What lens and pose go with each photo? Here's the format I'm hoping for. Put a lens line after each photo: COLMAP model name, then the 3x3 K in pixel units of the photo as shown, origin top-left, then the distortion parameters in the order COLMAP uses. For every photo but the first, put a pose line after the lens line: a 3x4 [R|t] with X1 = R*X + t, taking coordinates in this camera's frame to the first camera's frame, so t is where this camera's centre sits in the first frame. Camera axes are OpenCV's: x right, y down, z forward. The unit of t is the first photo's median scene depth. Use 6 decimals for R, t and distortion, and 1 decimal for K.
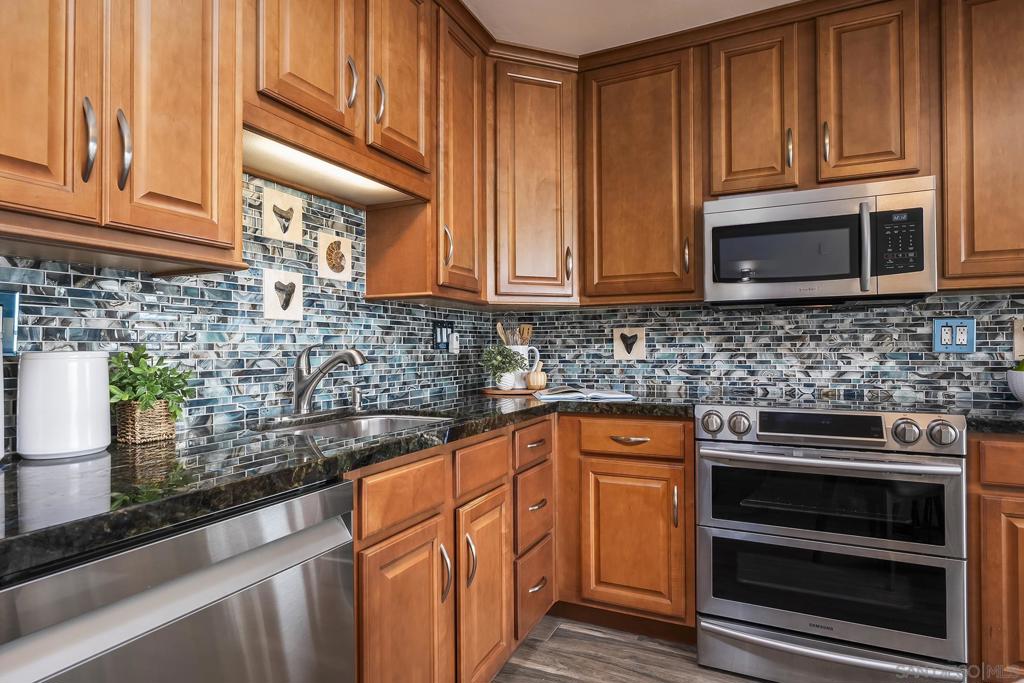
lens RADIAL K [[556.3, 0, 507.6], [0, 556.3, 336.2], [0, 0, 1]] dist [-0.003881, -0.000985]
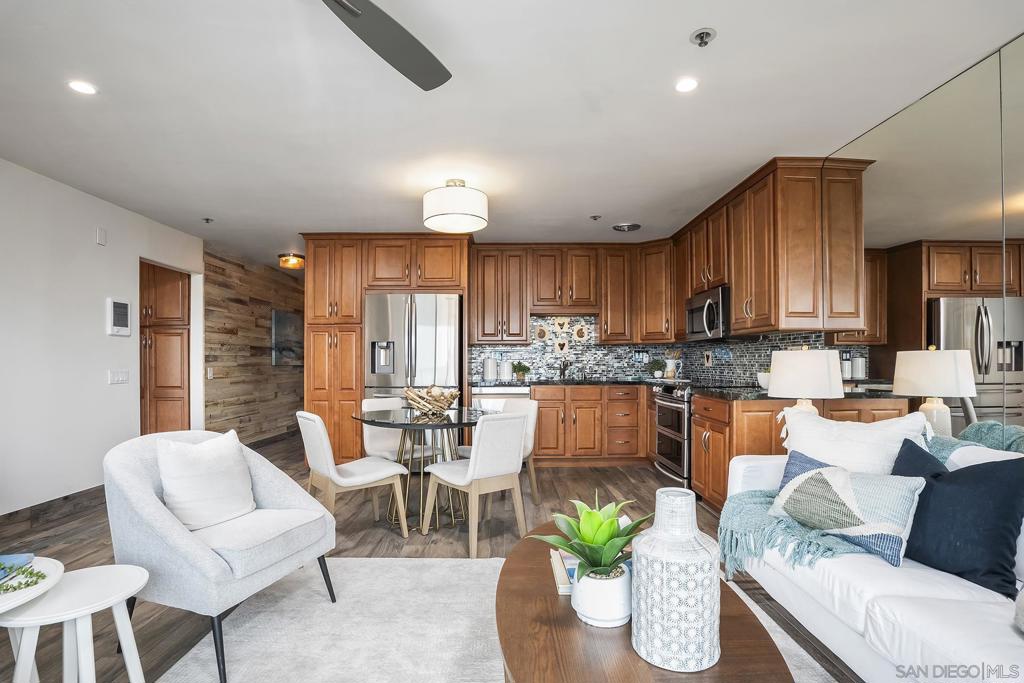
lens RADIAL K [[488.1, 0, 512.0], [0, 488.1, 341.5], [0, 0, 1]] dist [-0.073106, 0.000031]
pose [[0.452297, -0.032336, -0.891281, 1.995962], [0.020833, 0.999453, -0.025688, -0.026640], [0.891624, -0.006950, 0.452724, -0.646538]]
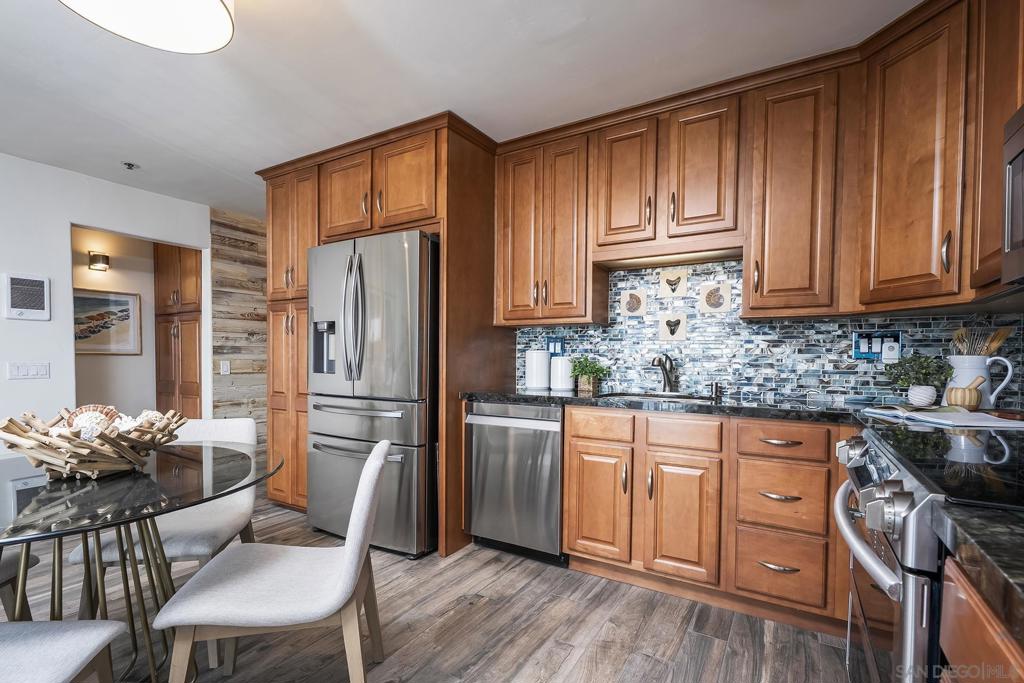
lens RADIAL K [[470.0, 0, 515.9], [0, 470.0, 364.2], [0, 0, 1]] dist [-0.000243, -0.000022]
pose [[-0.083760, 0.019203, -0.996301, 1.002285], [0.014332, 0.999734, 0.018065, 0.009966], [0.996383, -0.012765, -0.084013, 0.529531]]
